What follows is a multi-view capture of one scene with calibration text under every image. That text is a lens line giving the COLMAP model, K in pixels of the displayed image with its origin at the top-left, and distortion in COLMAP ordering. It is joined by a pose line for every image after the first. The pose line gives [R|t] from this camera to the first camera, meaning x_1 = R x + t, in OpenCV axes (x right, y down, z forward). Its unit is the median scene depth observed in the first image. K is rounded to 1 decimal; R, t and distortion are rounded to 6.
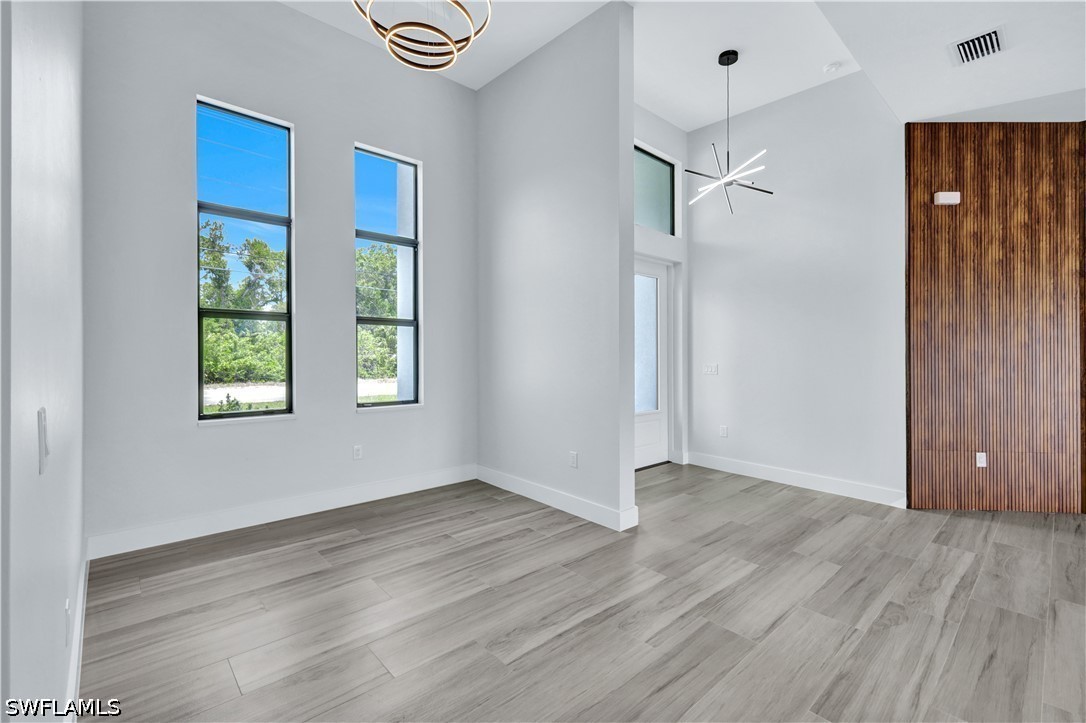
lens RADIAL K [[475.9, 0, 544.2], [0, 475.9, 352.0], [0, 0, 1]] dist [0.003748, -0.000020]
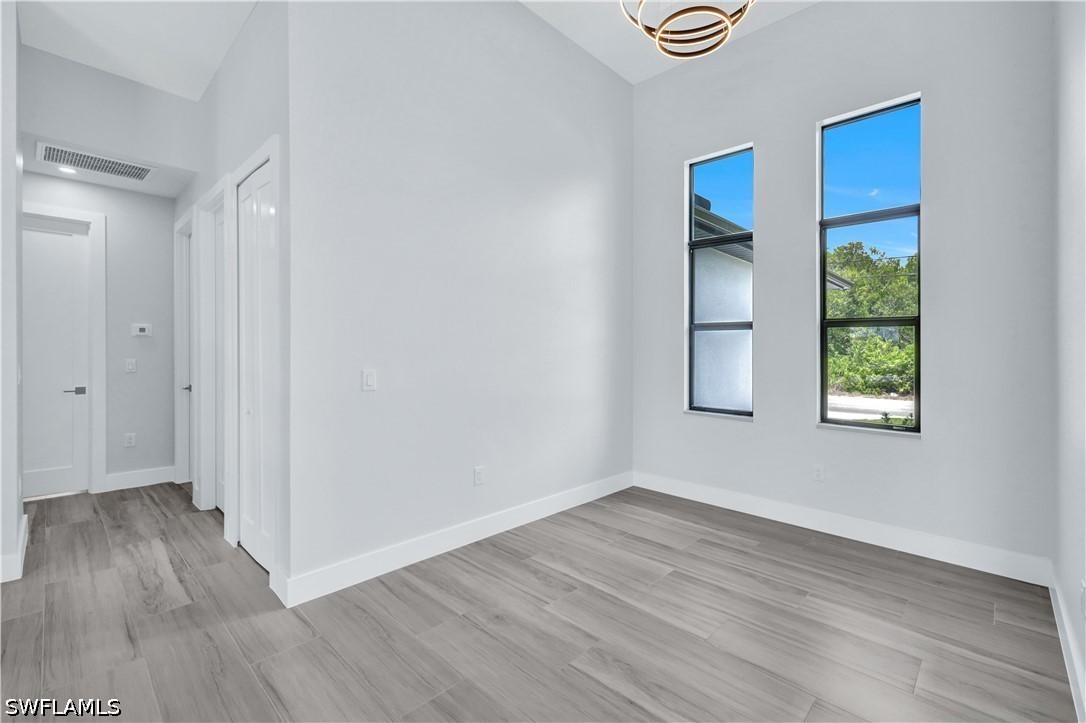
lens RADIAL K [[475.9, 0, 544.8], [0, 475.9, 362.0], [0, 0, 1]] dist [0.003748, -0.000020]
pose [[0.058752, 0.011636, -0.998205, 0.440626], [-0.016659, 0.999804, 0.010674, 0.006046], [0.998134, 0.016002, 0.058934, 0.425878]]
